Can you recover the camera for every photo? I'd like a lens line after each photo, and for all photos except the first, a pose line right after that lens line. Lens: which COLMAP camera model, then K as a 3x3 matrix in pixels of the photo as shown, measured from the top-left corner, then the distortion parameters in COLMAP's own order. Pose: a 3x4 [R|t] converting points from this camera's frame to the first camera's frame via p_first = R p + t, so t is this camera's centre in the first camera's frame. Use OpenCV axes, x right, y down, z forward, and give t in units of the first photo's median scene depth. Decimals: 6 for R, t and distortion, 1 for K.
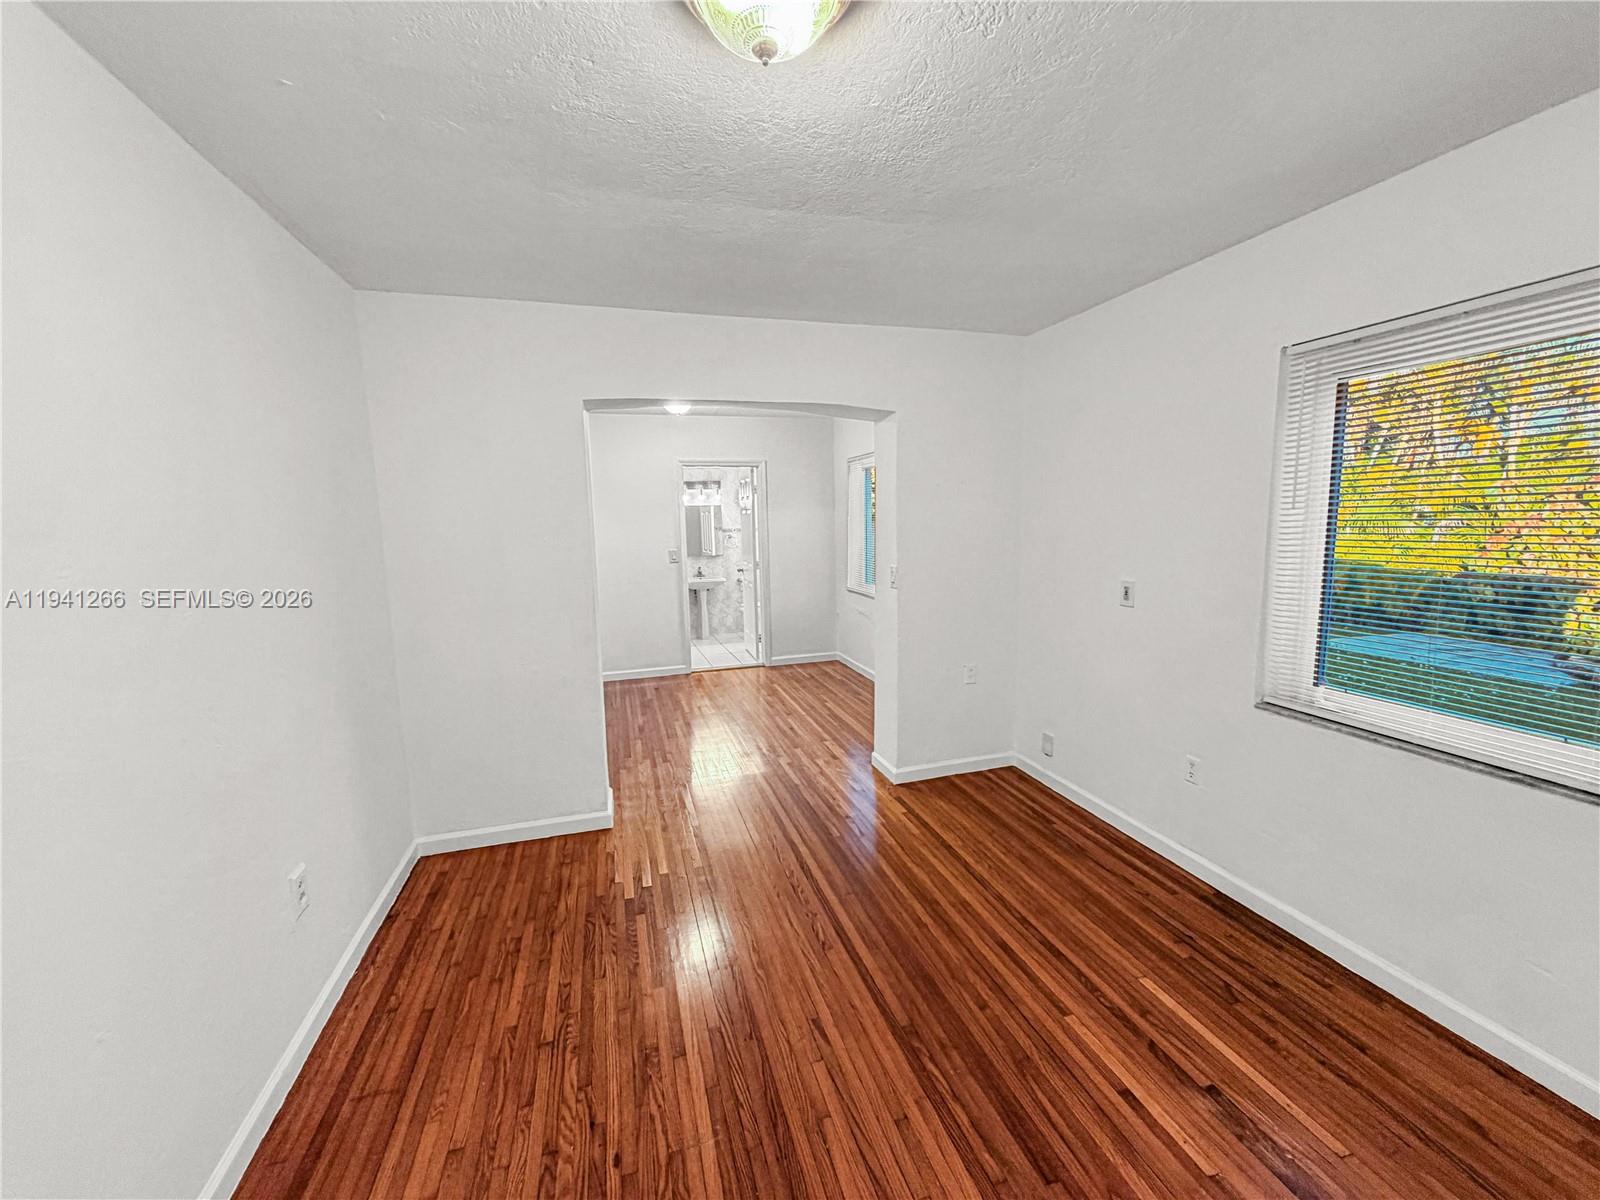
lens RADIAL K [[637.8, 0, 793.0], [0, 637.8, 600.7], [0, 0, 1]] dist [0.001971, 0.000514]
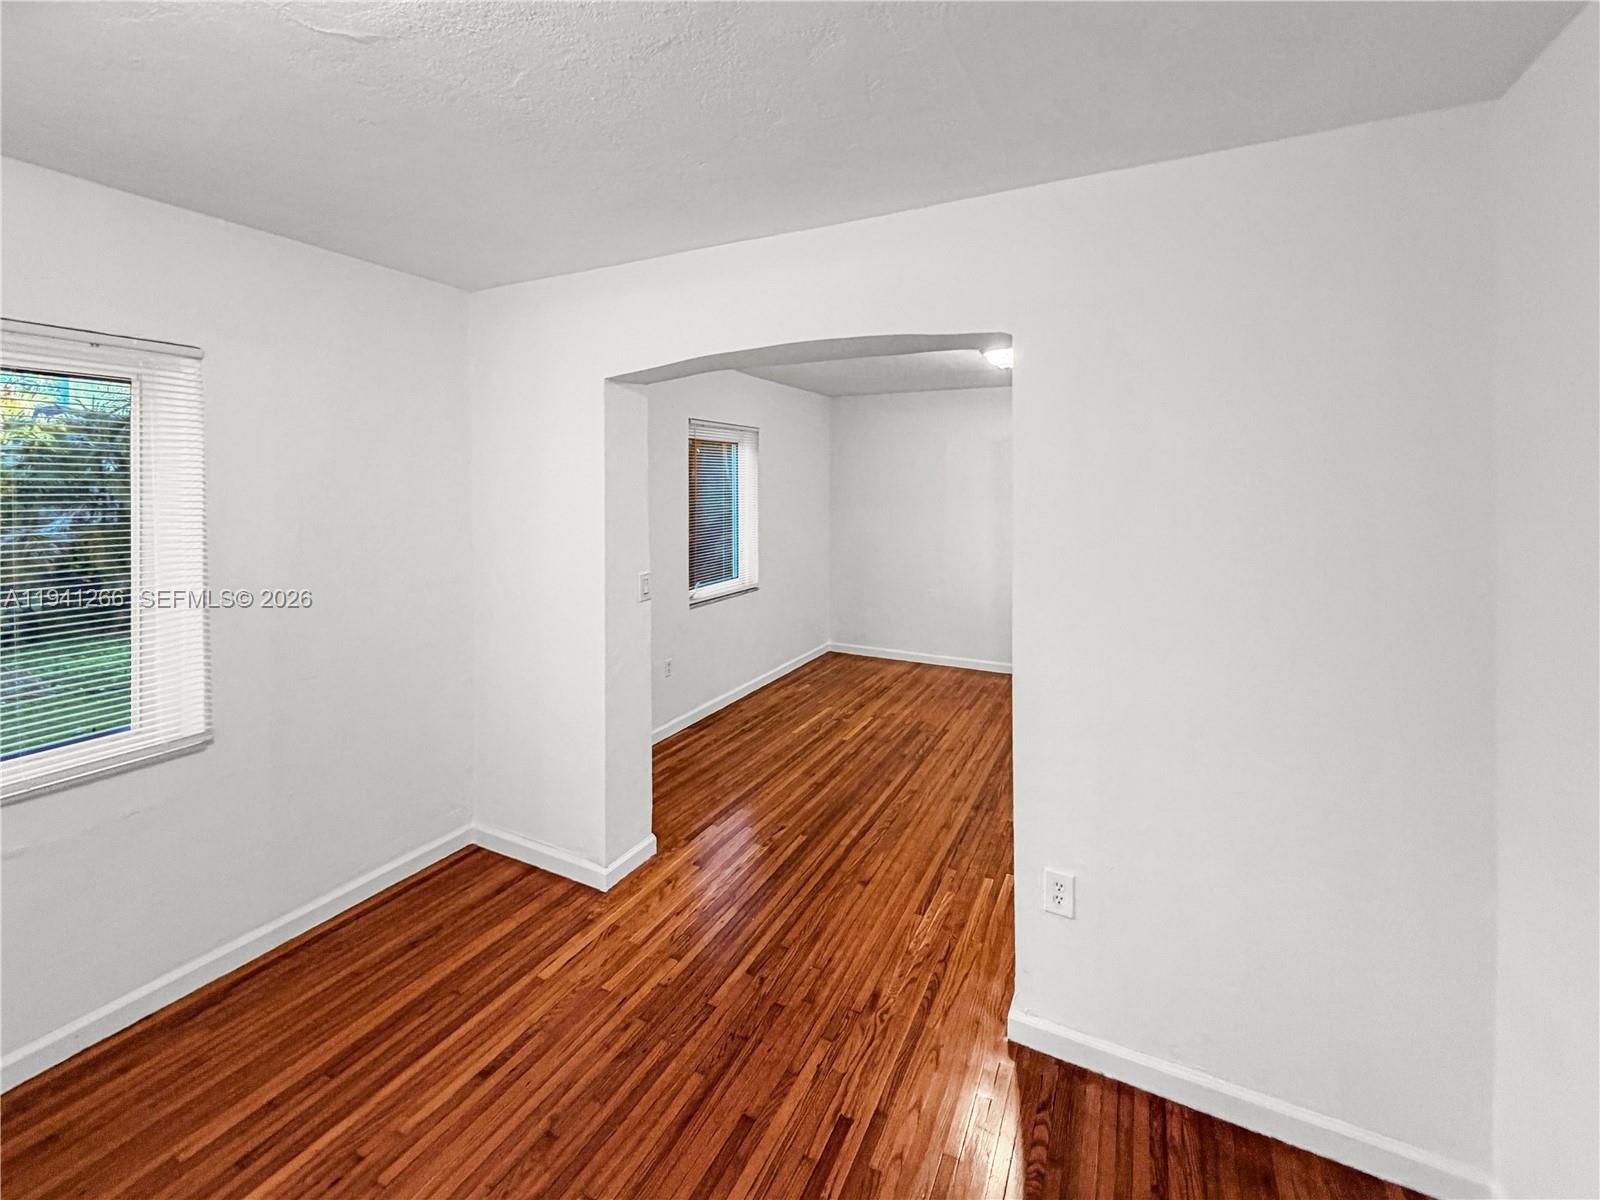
lens RADIAL K [[637.8, 0, 793.0], [0, 637.8, 600.7], [0, 0, 1]] dist [0.001971, 0.000514]
pose [[-0.719047, -0.097191, 0.688132, -0.415065], [0.111534, 0.961199, 0.252304, -0.163999], [-0.685953, 0.258168, -0.680307, 1.195528]]
